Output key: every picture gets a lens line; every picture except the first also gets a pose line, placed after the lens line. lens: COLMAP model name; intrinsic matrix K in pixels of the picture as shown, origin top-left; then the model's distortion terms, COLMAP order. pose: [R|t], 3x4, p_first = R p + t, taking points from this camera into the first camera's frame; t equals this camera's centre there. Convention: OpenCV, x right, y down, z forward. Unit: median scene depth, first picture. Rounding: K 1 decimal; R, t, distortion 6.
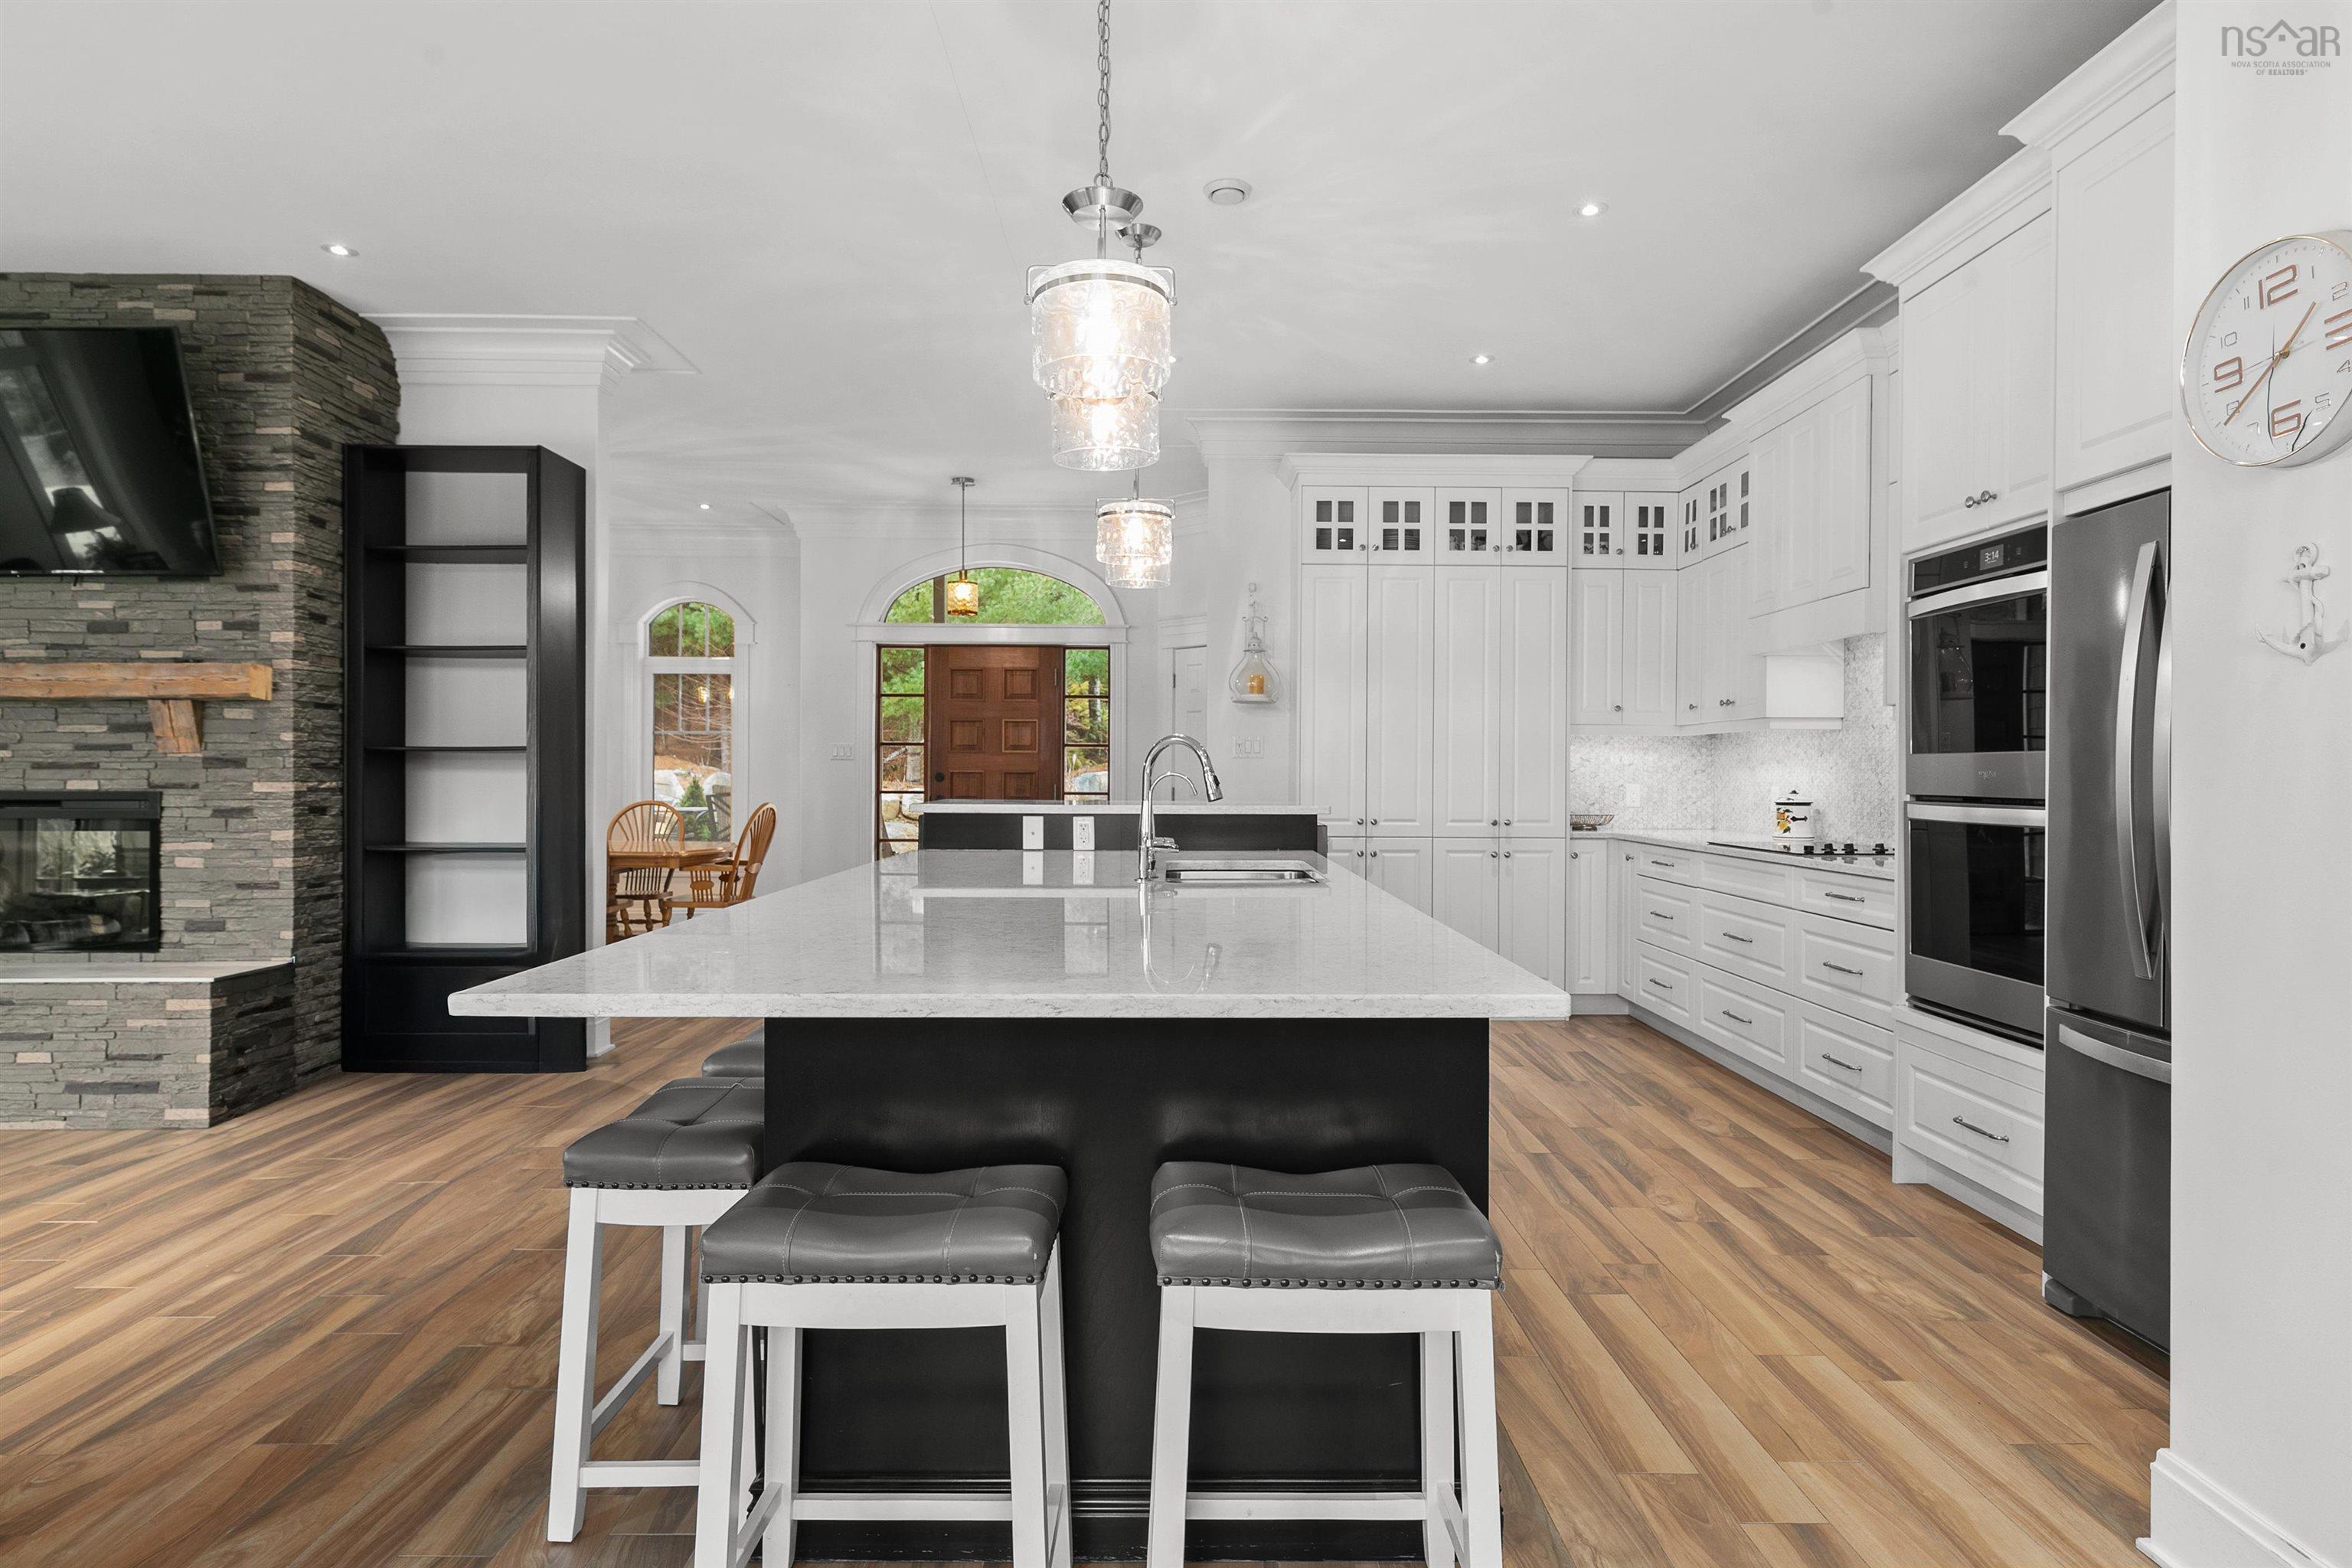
lens RADIAL K [[1352.3, 0, 1176.0], [0, 1352.3, 784.0], [0, 0, 1]] dist [0.024898, 0.002326]
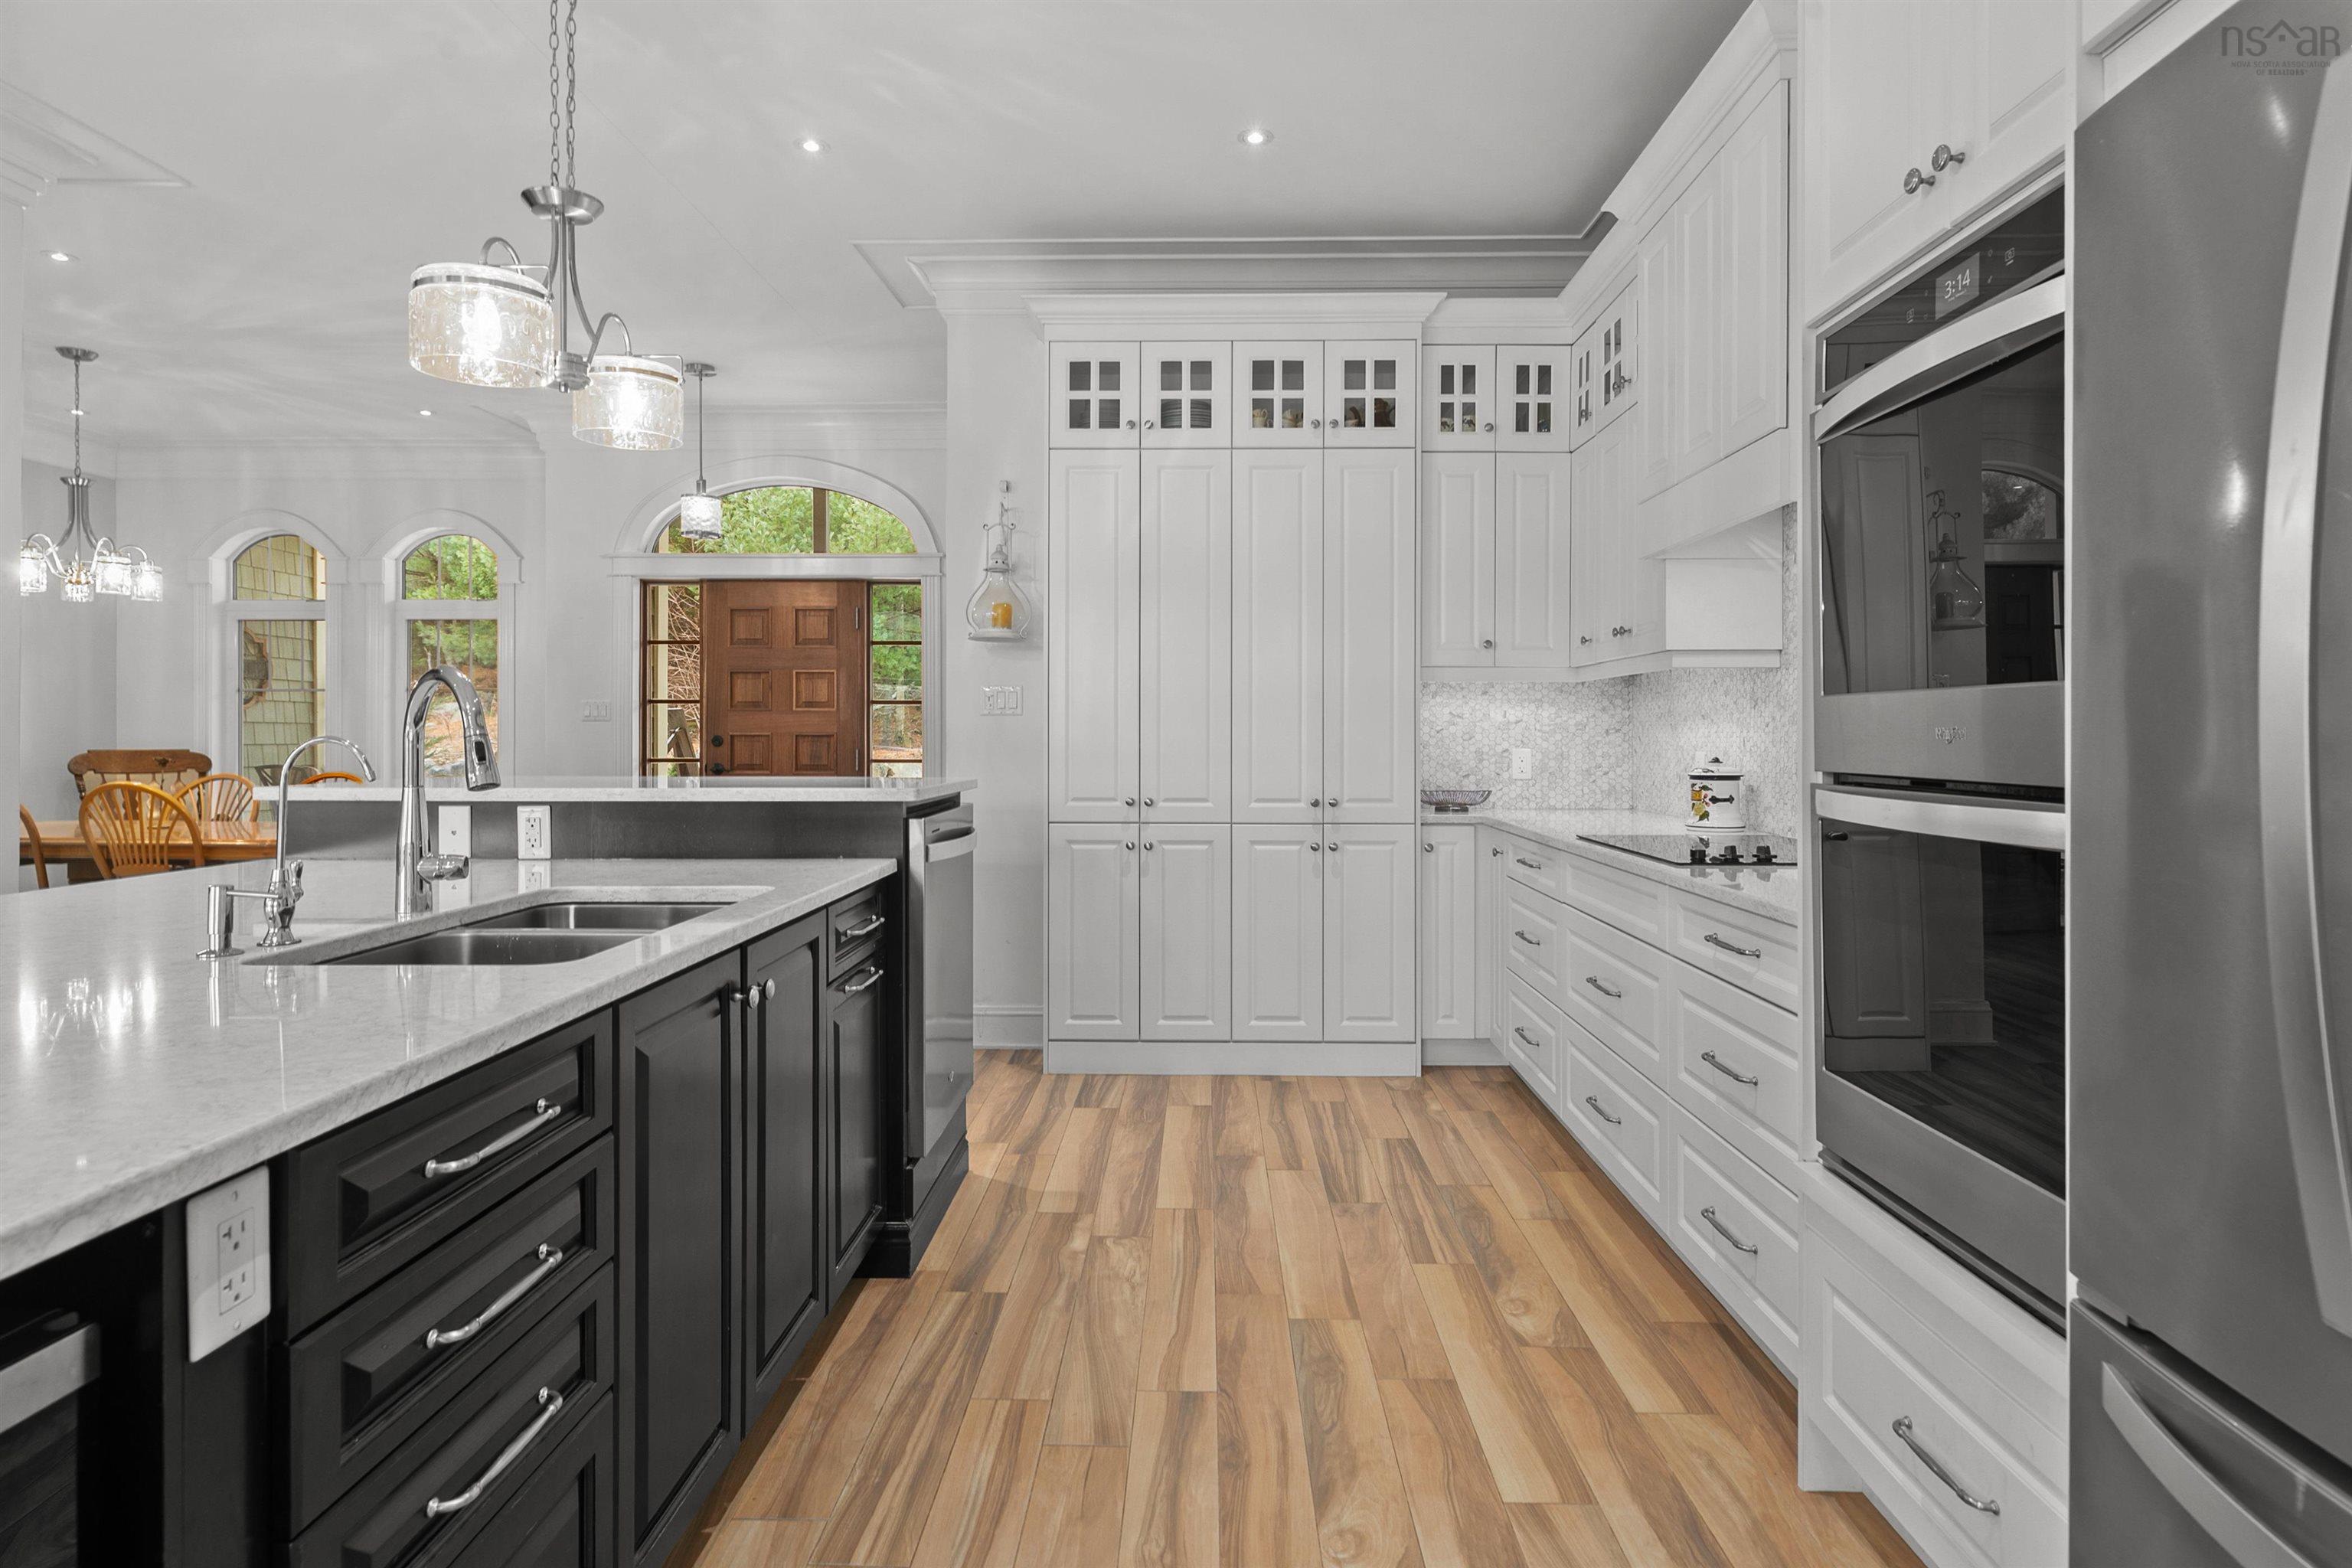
lens RADIAL K [[1345.5, 0, 1169.2], [0, 1345.5, 739.2], [0, 0, 1]] dist [0.016785, -0.002629]
pose [[0.999325, -0.003891, -0.036517, 0.183171], [0.003729, 0.999983, -0.004482, -0.002475], [0.036533, 0.004343, 0.999323, 0.278009]]
